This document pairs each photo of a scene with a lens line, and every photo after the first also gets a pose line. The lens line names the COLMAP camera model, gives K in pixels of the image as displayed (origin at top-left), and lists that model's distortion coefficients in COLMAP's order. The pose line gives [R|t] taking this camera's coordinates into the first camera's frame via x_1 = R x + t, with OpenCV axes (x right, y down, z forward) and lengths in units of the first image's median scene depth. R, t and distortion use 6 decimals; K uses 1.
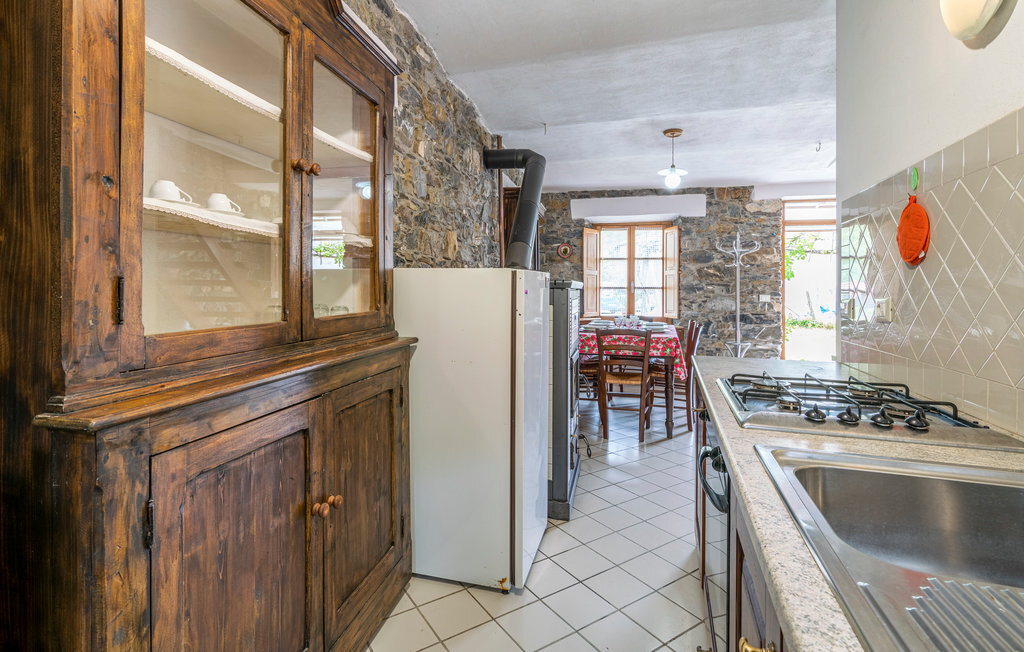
lens RADIAL K [[501.9, 0, 495.5], [0, 501.9, 274.5], [0, 0, 1]] dist [-0.001752, 0.000616]
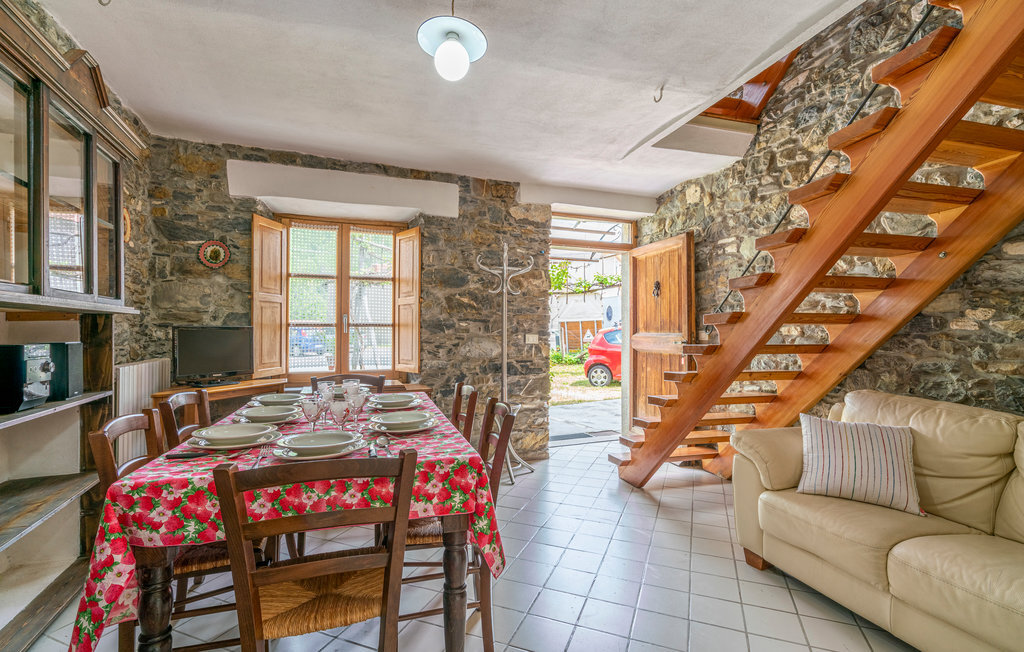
lens RADIAL K [[468.7, 0, 515.9], [0, 468.7, 328.9], [0, 0, 1]] dist [-0.007426, 0.001374]
pose [[0.811911, -0.006001, 0.583750, 0.115118], [-0.012012, 0.999564, 0.026983, 0.014098], [-0.583657, -0.028920, 0.811485, 0.441539]]
